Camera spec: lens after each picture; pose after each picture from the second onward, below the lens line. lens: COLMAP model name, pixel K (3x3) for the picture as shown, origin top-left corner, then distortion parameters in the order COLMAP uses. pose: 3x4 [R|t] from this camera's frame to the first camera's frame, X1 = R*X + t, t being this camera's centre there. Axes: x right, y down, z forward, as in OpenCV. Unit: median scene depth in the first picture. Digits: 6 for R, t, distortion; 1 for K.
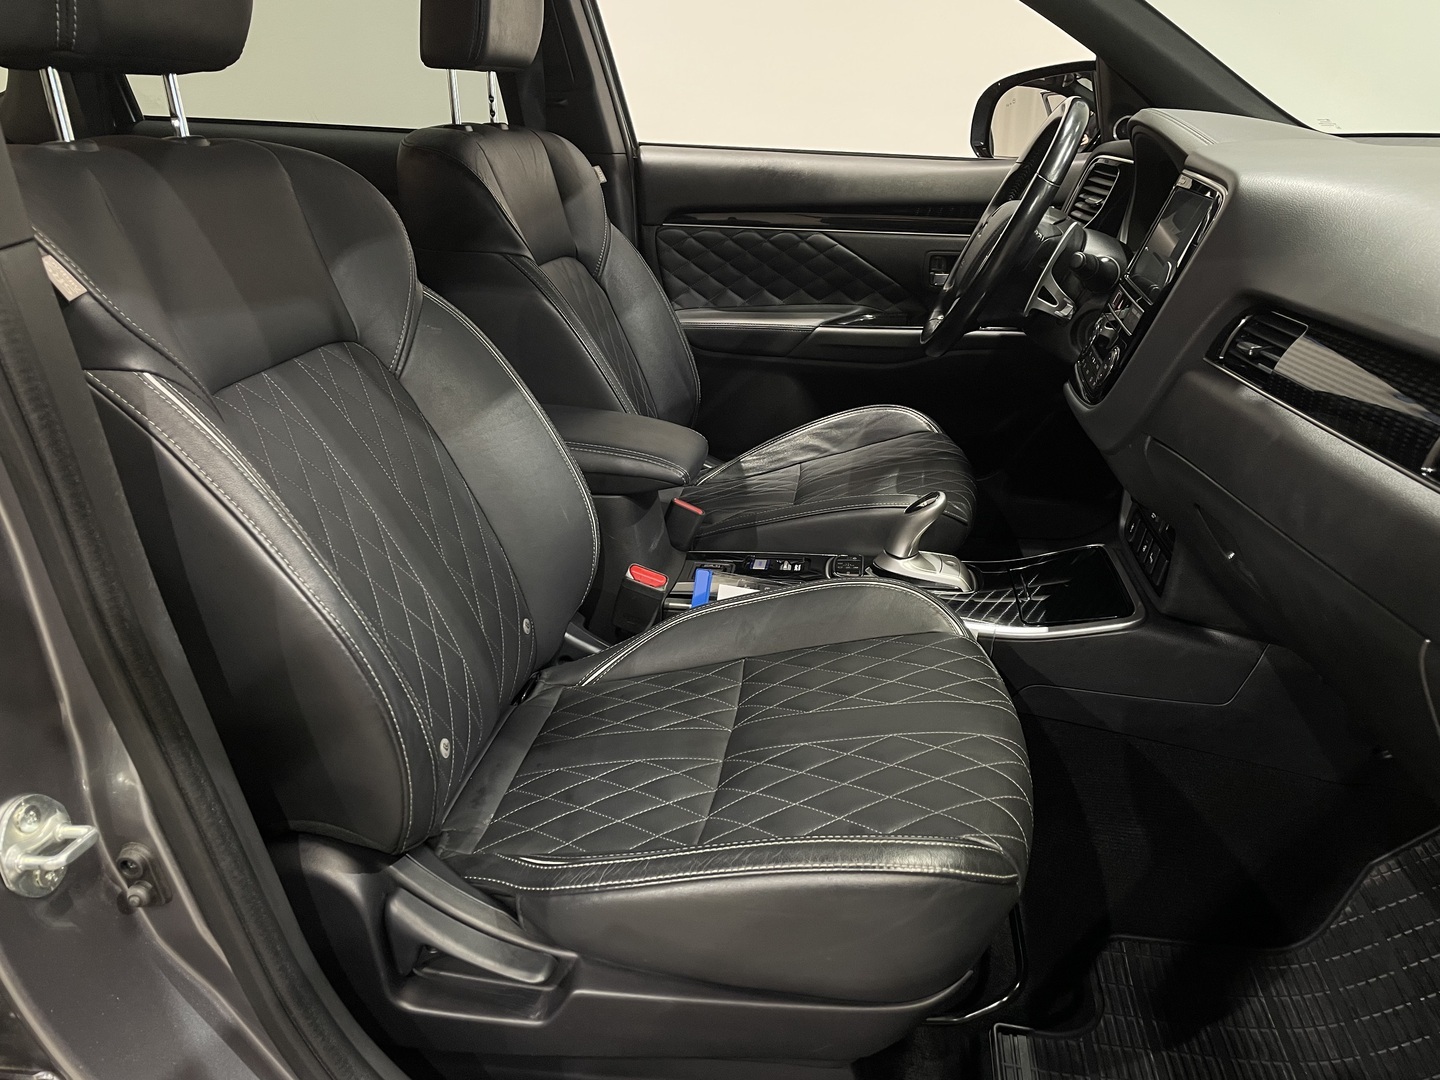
lens RADIAL K [[1070.0, 0, 720.0], [0, 1070.0, 540.0], [0, 0, 1]] dist [0.074218, -0.126133]
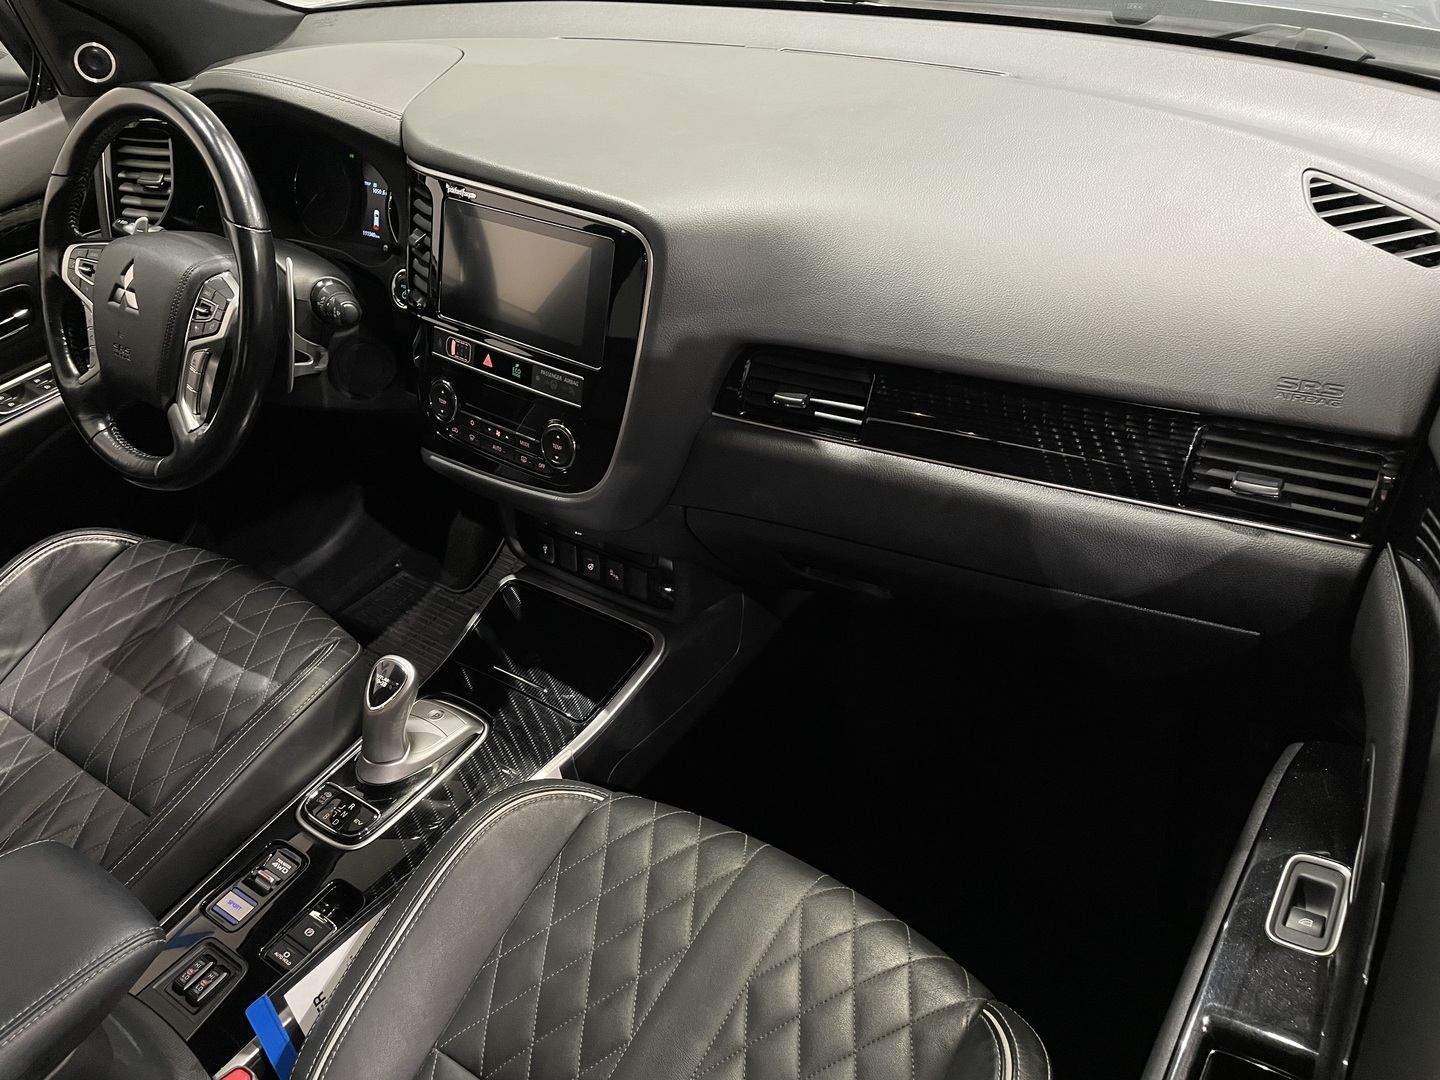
lens RADIAL K [[1070.0, 0, 720.0], [0, 1070.0, 540.0], [0, 0, 1]] dist [0.074218, -0.126133]
pose [[0.434171, -0.584081, 0.685817, -0.158199], [0.404192, 0.806689, 0.431141, -0.326795], [-0.805062, 0.090013, 0.586322, 0.335213]]
